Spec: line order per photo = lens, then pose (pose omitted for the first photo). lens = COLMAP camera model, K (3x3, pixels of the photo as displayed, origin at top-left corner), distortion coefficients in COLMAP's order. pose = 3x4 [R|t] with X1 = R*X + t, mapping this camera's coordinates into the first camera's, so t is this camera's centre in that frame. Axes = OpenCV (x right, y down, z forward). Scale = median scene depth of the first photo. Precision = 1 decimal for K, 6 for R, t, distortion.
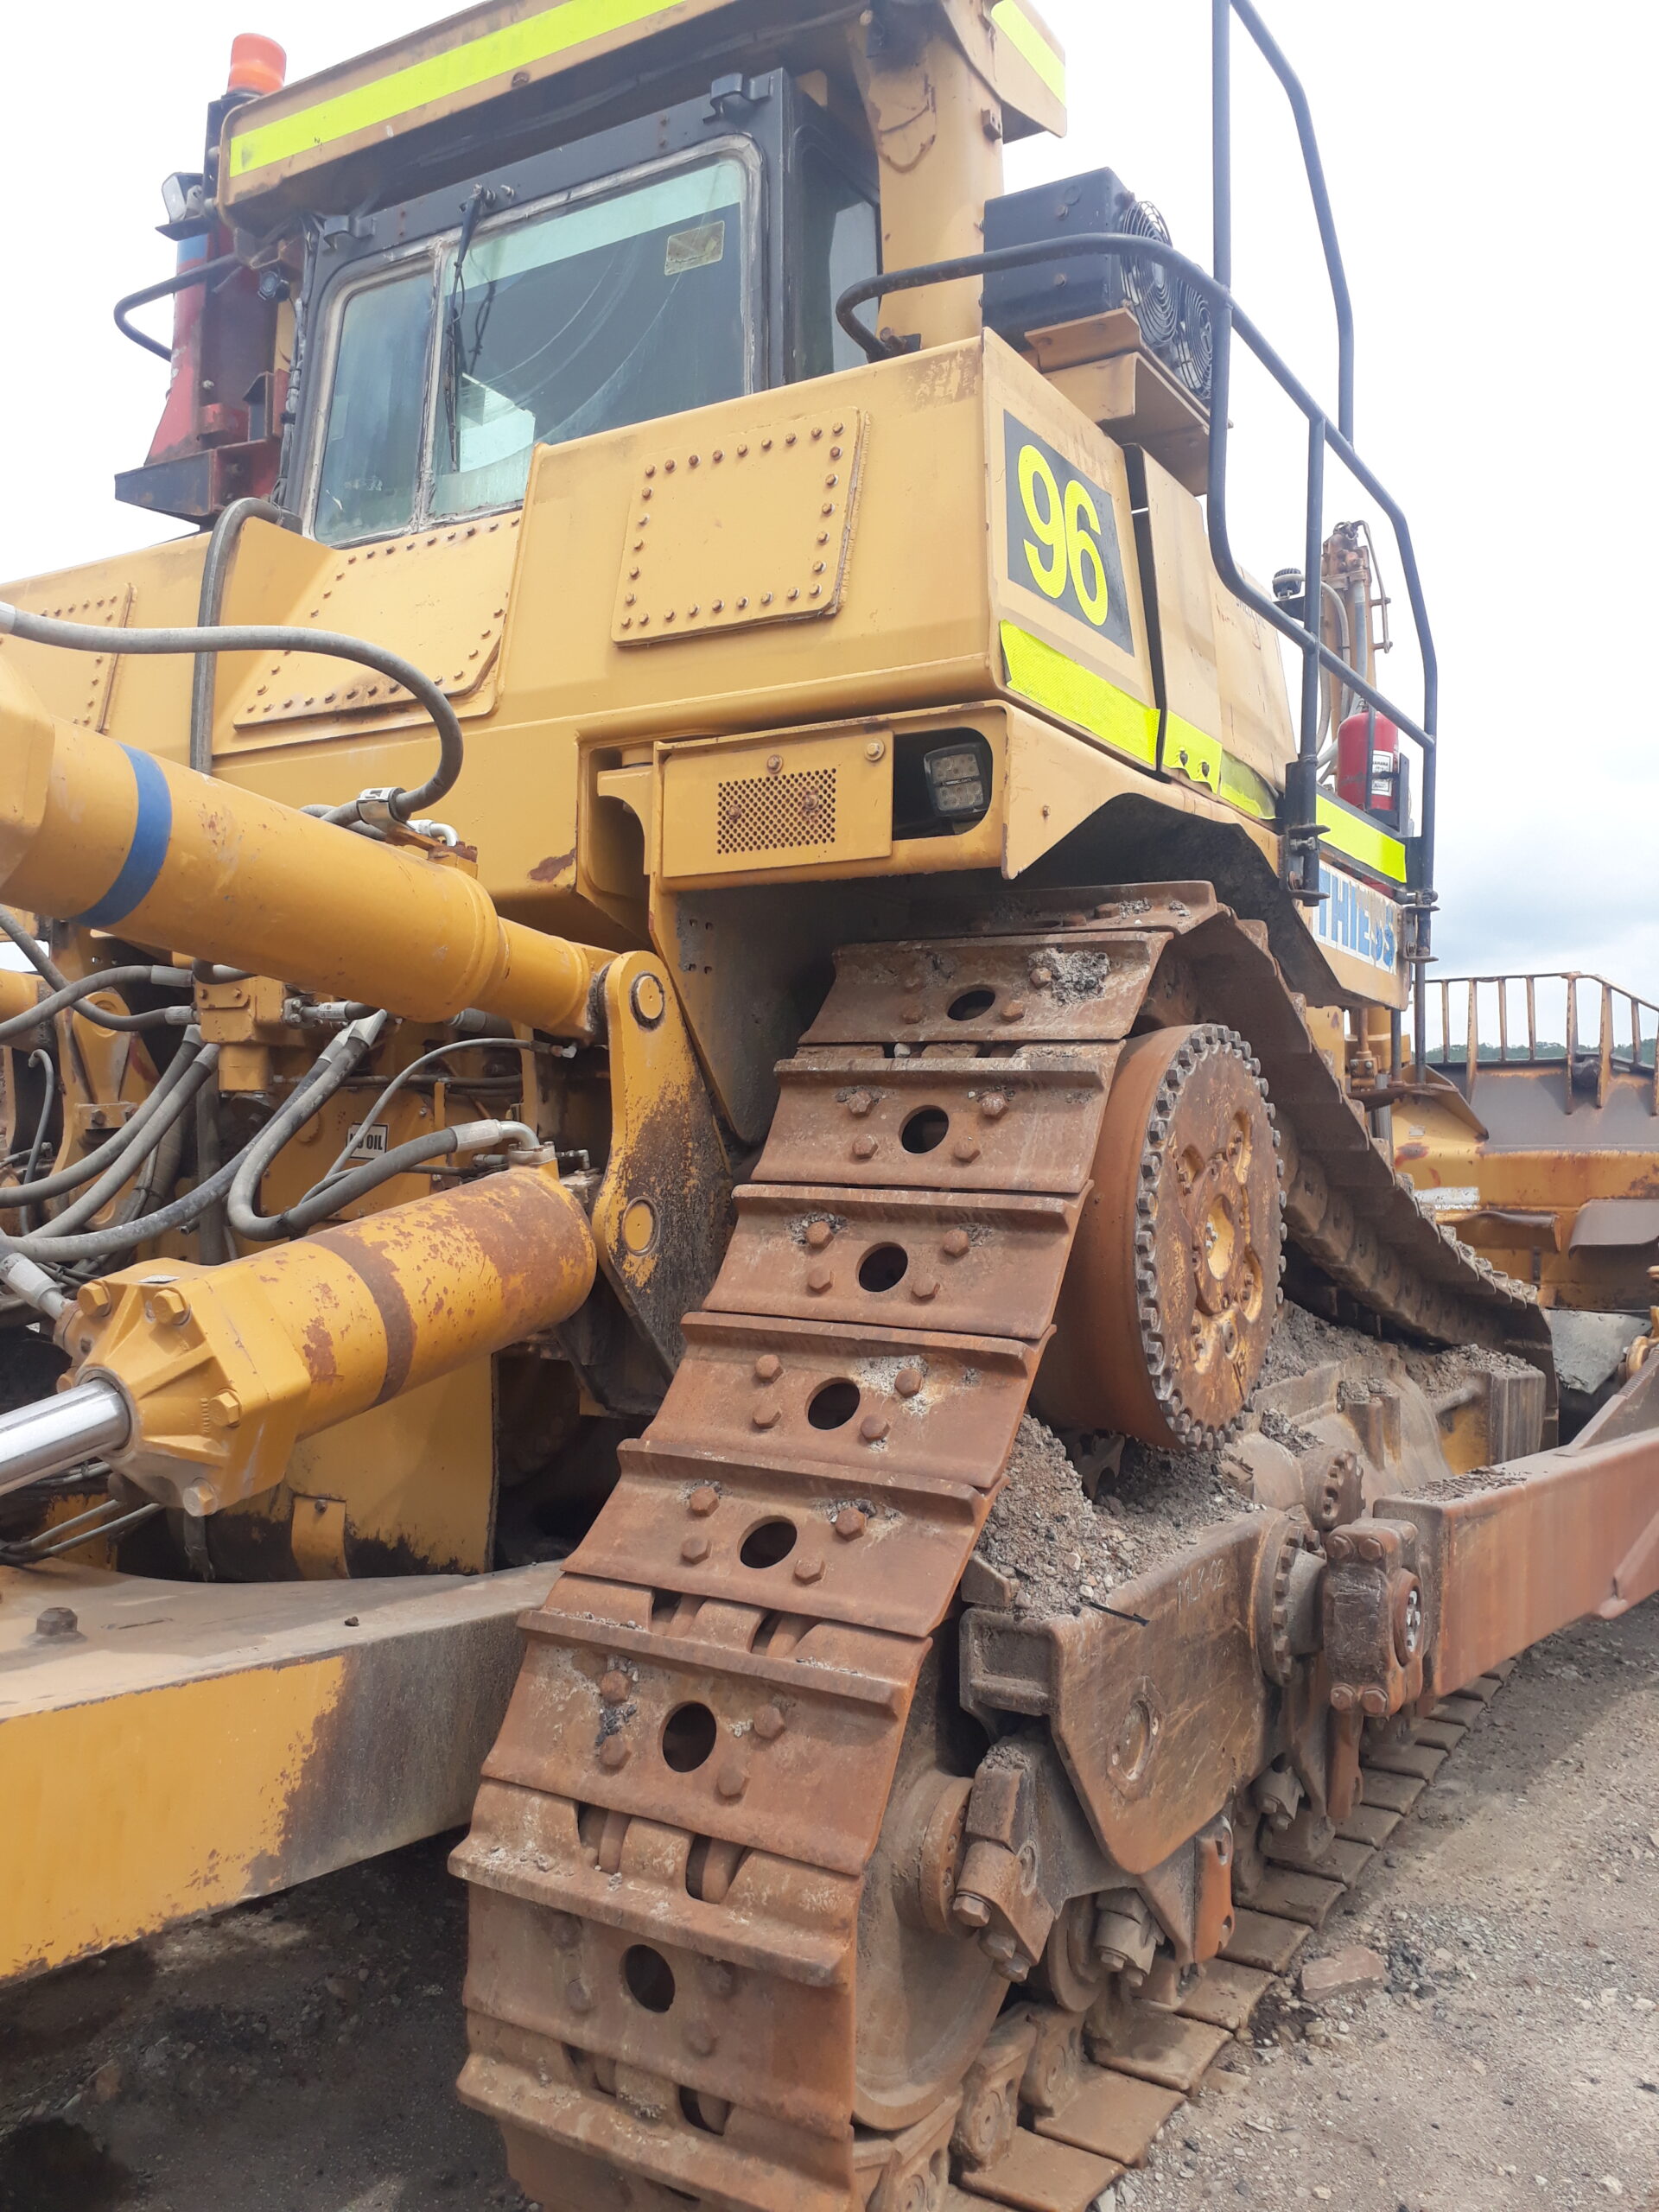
lens RADIAL K [[1764.5, 0, 825.8], [0, 1764.5, 1110.3], [0, 0, 1]] dist [0.062450, -0.080749]
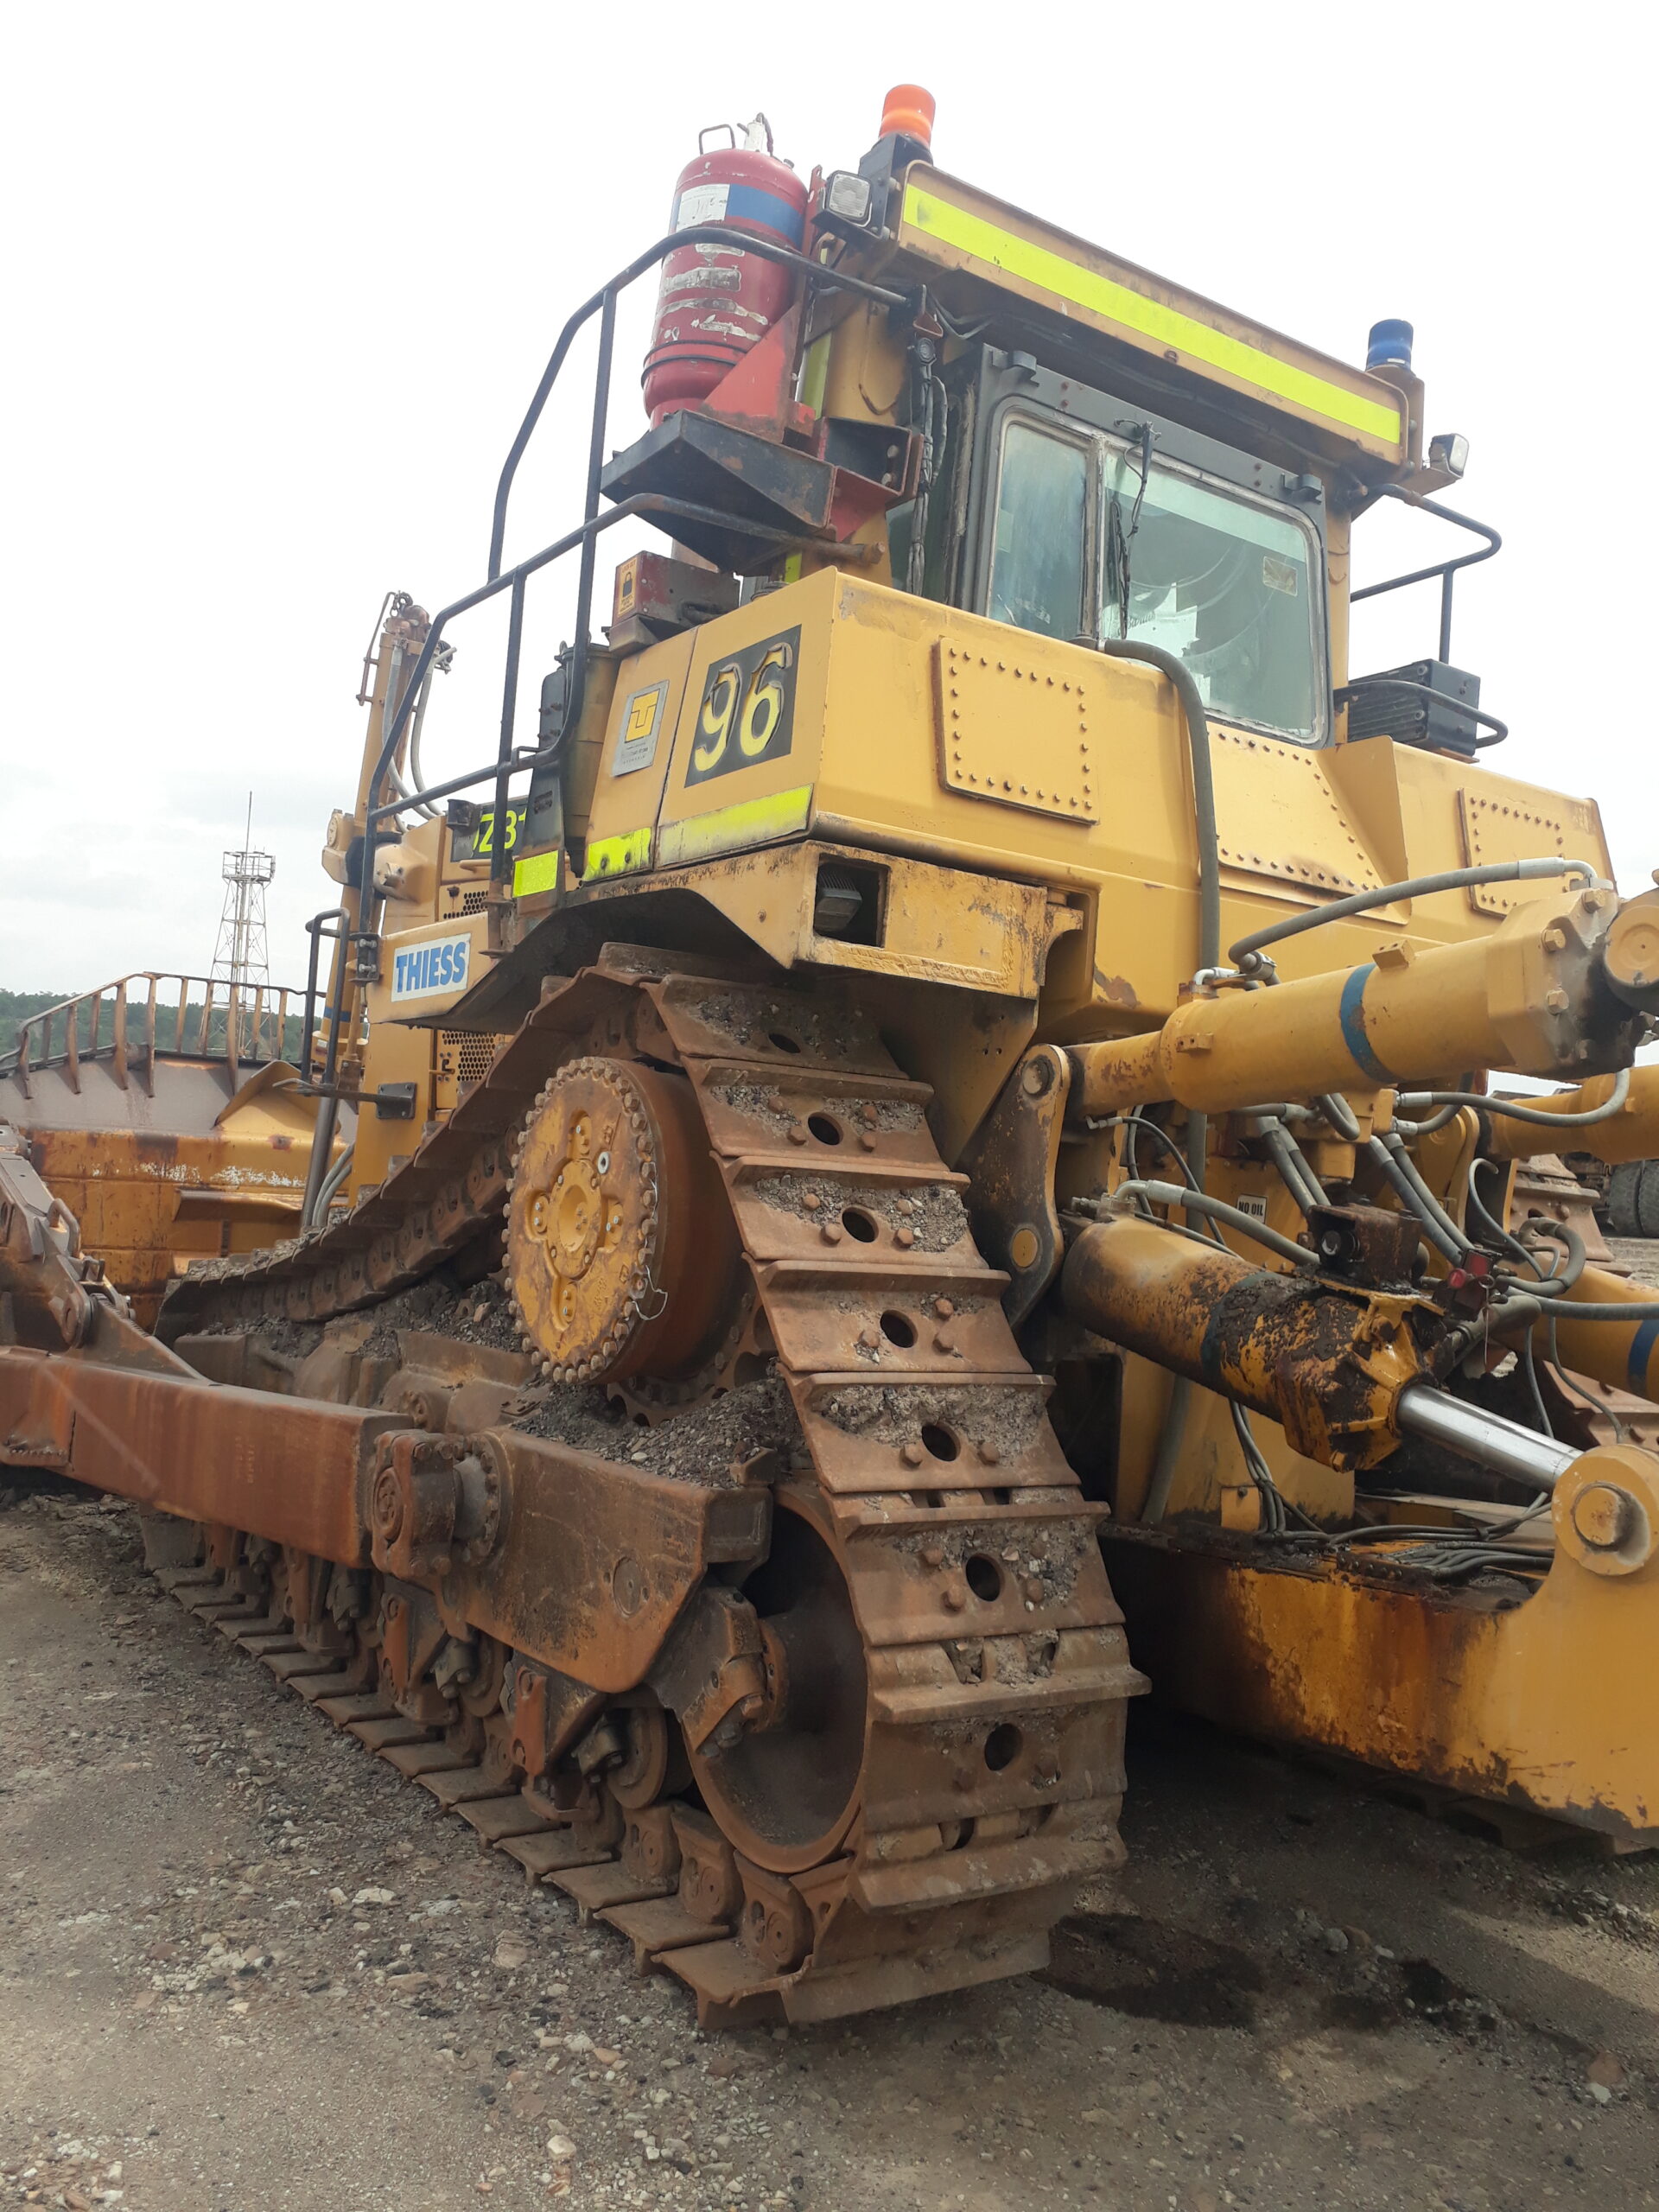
lens RADIAL K [[1764.5, 0, 825.8], [0, 1764.5, 1110.3], [0, 0, 1]] dist [0.062450, -0.080749]
pose [[0.413447, 0.052206, 0.909030, -1.384830], [-0.079576, 0.996607, -0.021043, -0.000325], [-0.907044, -0.063637, 0.416198, 0.661694]]
